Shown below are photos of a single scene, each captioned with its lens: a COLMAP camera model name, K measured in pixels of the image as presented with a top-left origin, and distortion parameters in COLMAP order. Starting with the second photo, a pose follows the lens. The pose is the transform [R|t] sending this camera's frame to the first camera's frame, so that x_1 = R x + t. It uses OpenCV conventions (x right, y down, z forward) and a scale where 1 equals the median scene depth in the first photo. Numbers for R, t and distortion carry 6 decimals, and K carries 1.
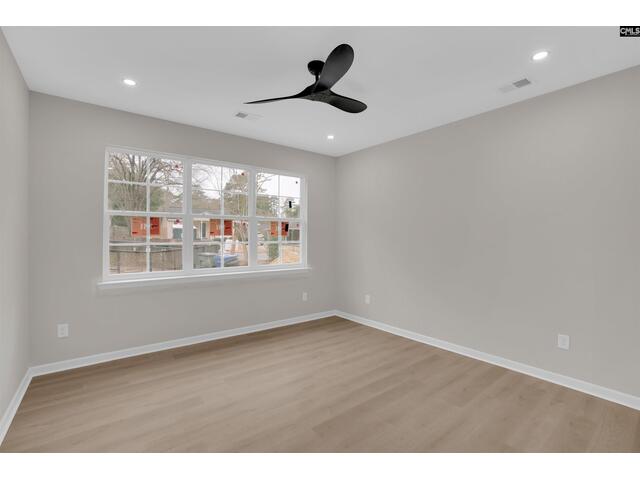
lens RADIAL K [[297.5, 0, 323.2], [0, 297.5, 235.7], [0, 0, 1]] dist [-0.083326, 0.038150]
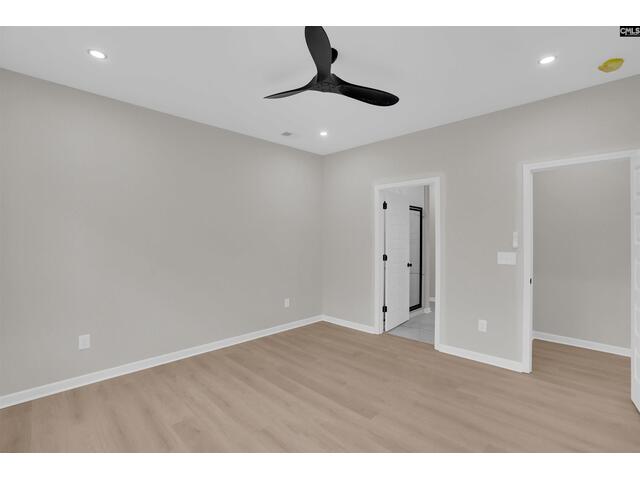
lens RADIAL K [[297.5, 0, 323.2], [0, 297.5, 235.7], [0, 0, 1]] dist [-0.083326, 0.038150]
pose [[-0.142086, 0.004309, 0.989845, -0.783468], [-0.014077, 0.999881, -0.006374, -0.004395], [-0.989754, -0.014840, -0.142008, 0.961590]]
